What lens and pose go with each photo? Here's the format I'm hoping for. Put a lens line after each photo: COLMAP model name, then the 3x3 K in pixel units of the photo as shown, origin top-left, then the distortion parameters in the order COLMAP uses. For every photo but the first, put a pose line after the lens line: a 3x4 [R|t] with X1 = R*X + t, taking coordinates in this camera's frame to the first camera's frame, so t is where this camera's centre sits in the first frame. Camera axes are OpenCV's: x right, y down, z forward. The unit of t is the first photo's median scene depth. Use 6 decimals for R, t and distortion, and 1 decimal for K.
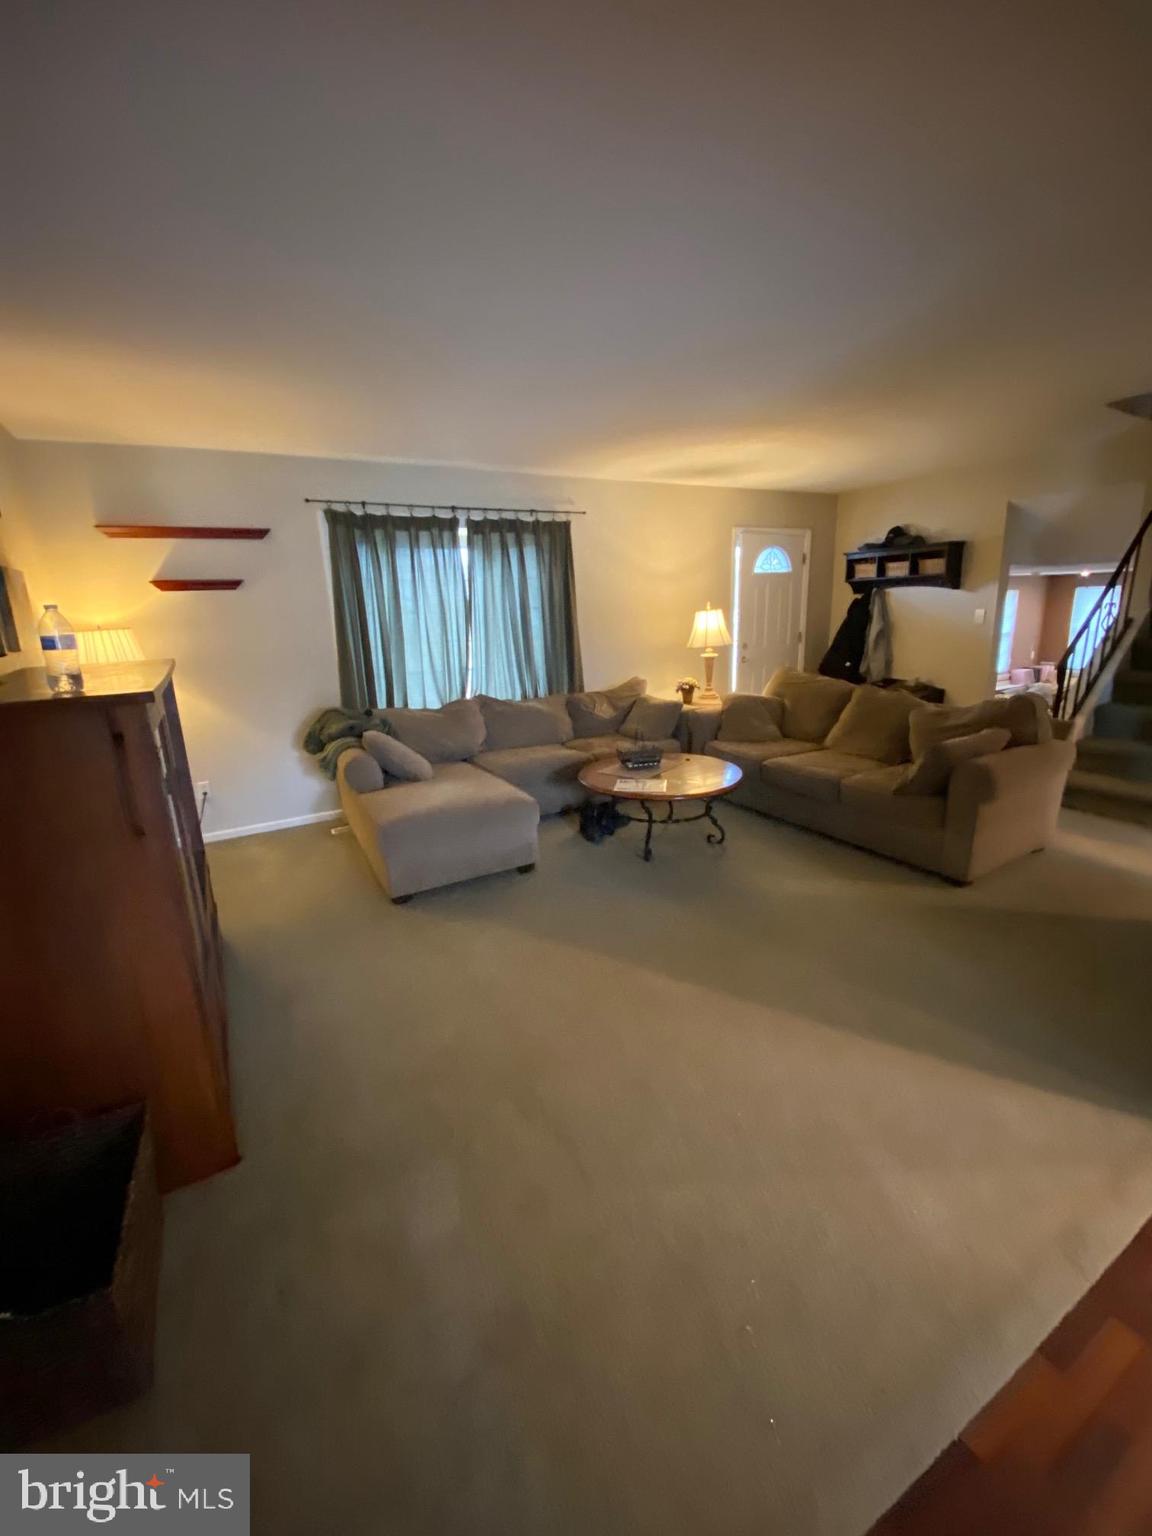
lens RADIAL K [[607.1, 0, 576.0], [0, 607.1, 768.0], [0, 0, 1]] dist [0.001428, -0.000006]
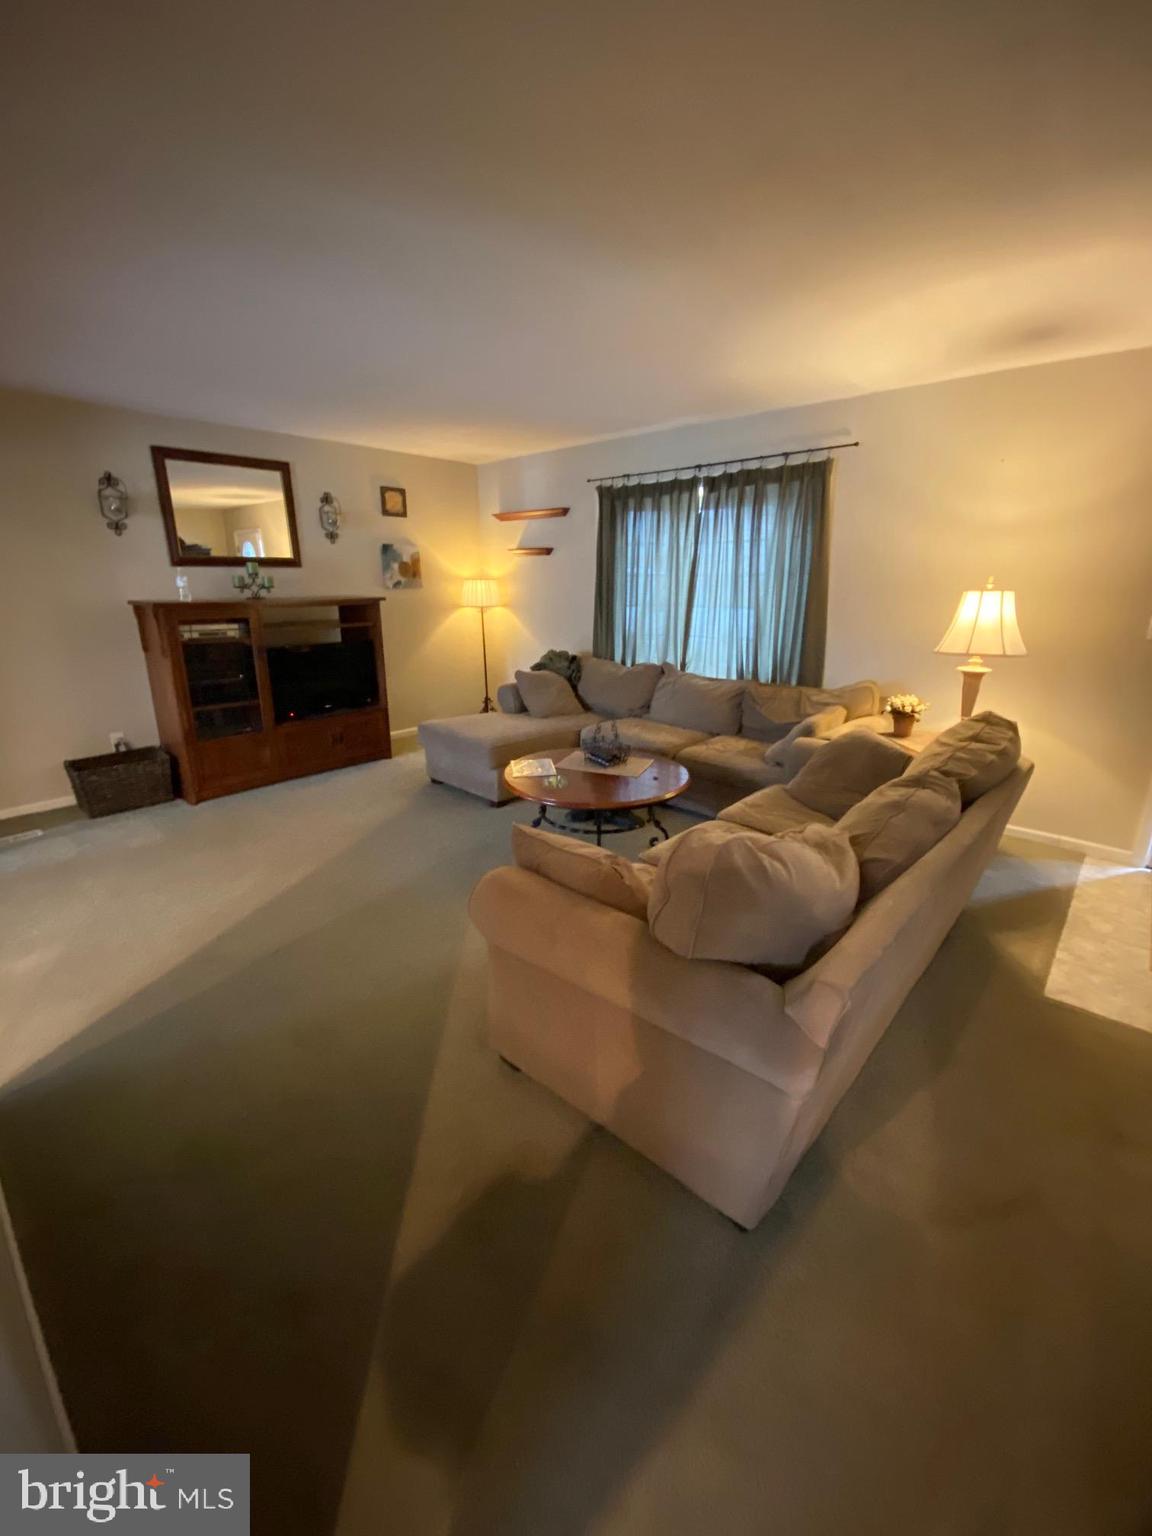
lens RADIAL K [[621.9, 0, 577.5], [0, 621.9, 768.1], [0, 0, 1]] dist [0.011590, -0.016112]
pose [[0.309333, 0.320489, -0.895321, 0.770631], [-0.241746, 0.937070, 0.251911, -0.181546], [0.919713, 0.138516, 0.367344, 0.523934]]
